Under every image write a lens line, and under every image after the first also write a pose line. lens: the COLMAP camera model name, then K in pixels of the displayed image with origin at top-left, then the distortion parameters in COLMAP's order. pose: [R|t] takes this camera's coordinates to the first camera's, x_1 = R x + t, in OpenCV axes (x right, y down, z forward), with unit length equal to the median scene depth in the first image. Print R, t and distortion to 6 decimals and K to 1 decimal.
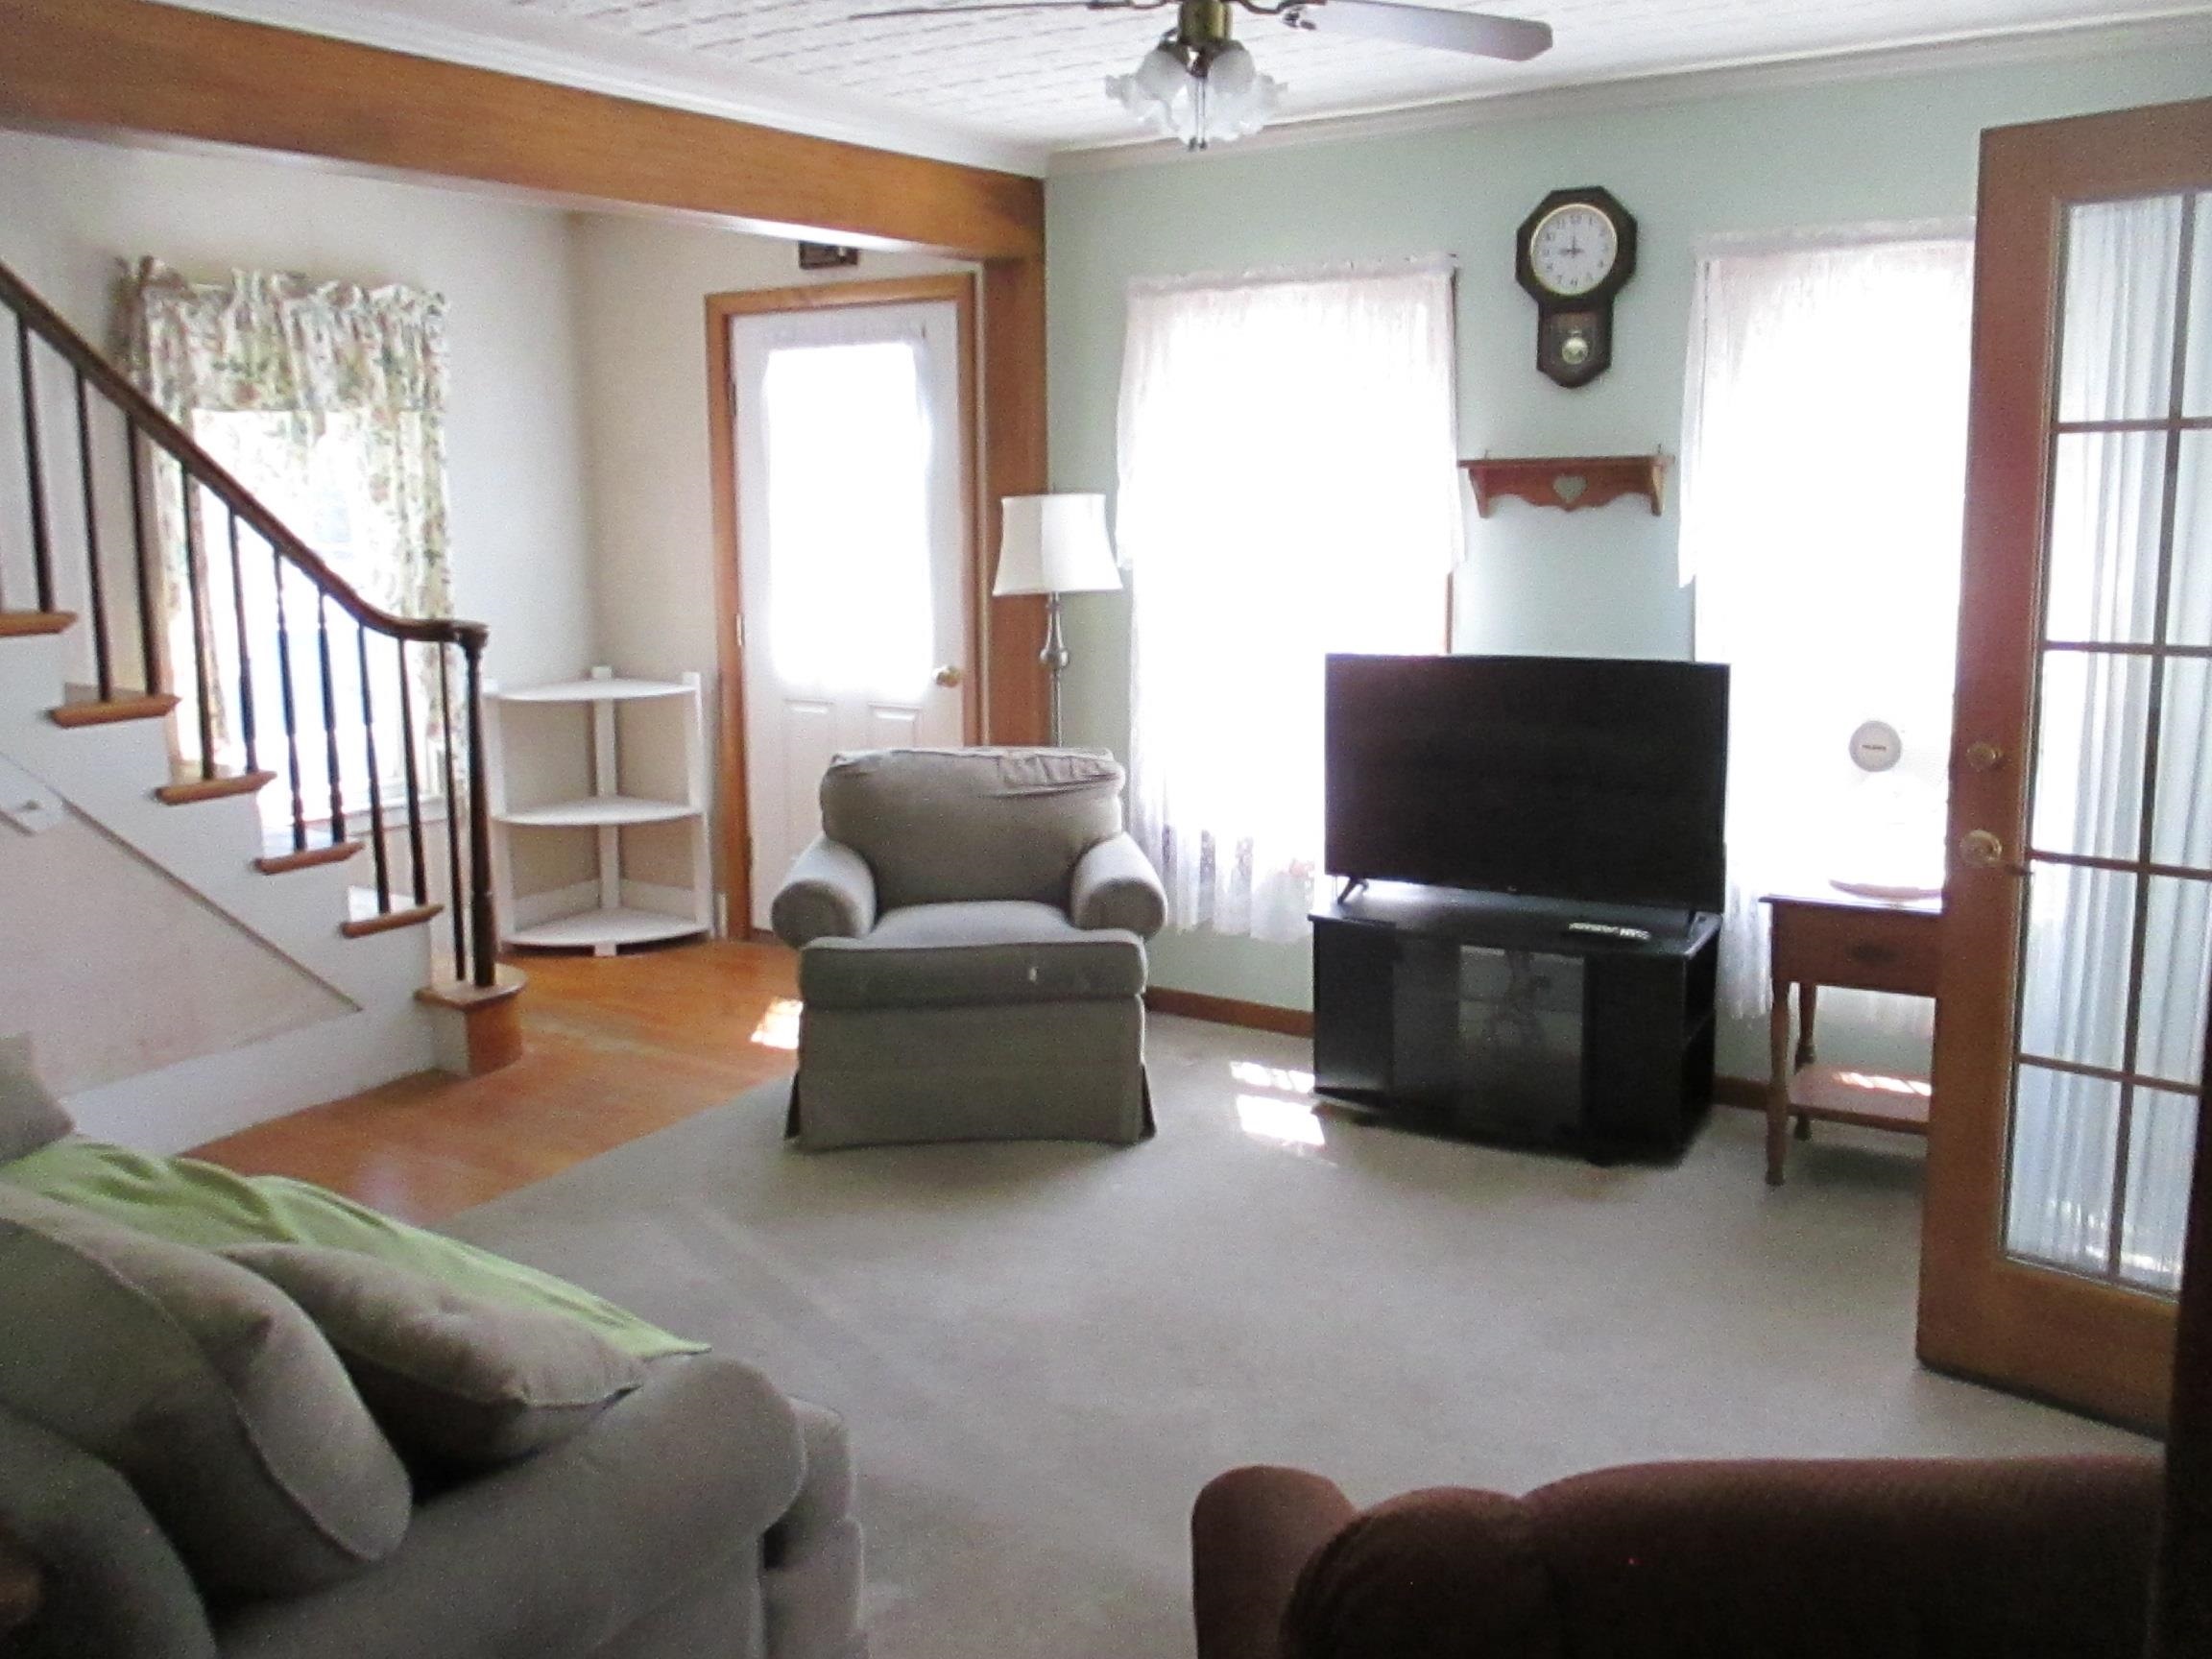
lens RADIAL K [[1851.1, 0, 1102.8], [0, 1851.1, 809.7], [0, 0, 1]] dist [-0.012938, -0.018251]
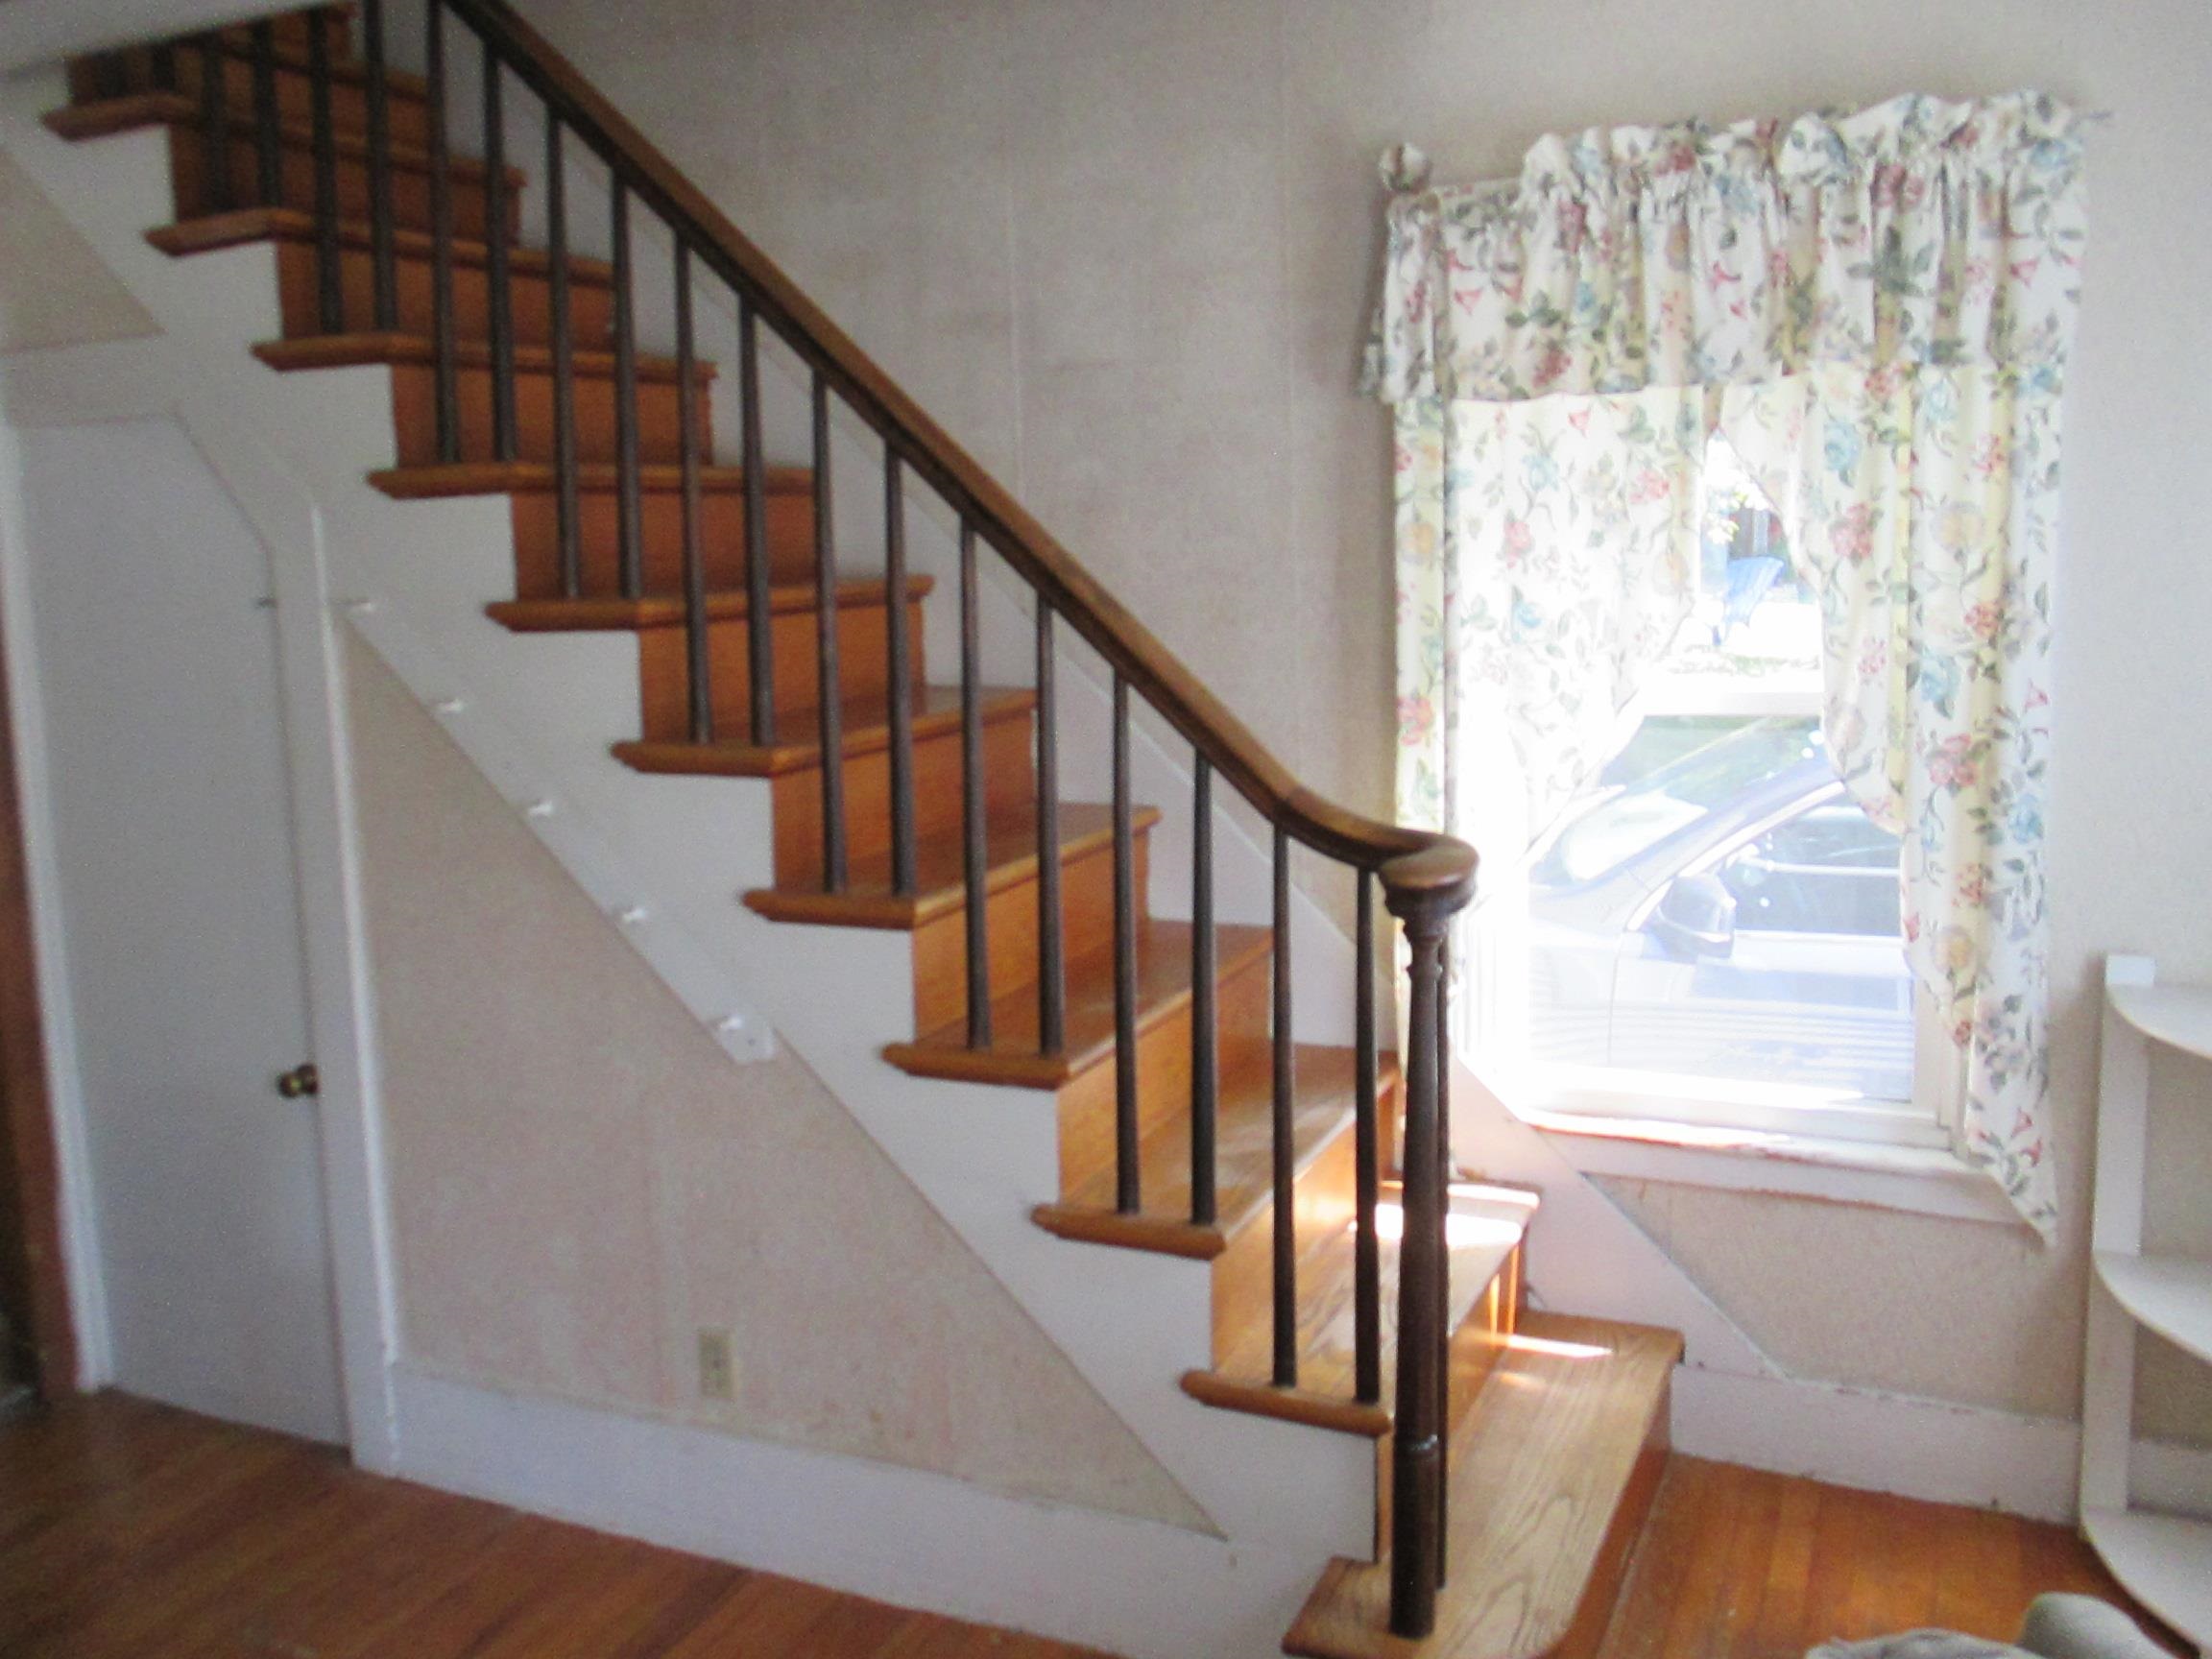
lens RADIAL K [[1851.1, 0, 1105.0], [0, 1851.1, 805.2], [0, 0, 1]] dist [-0.012938, -0.018251]
pose [[0.139963, 0.162690, -0.976700, 0.072842], [-0.143145, 0.979371, 0.142622, -0.157211], [0.979755, 0.119848, 0.160364, 0.797953]]
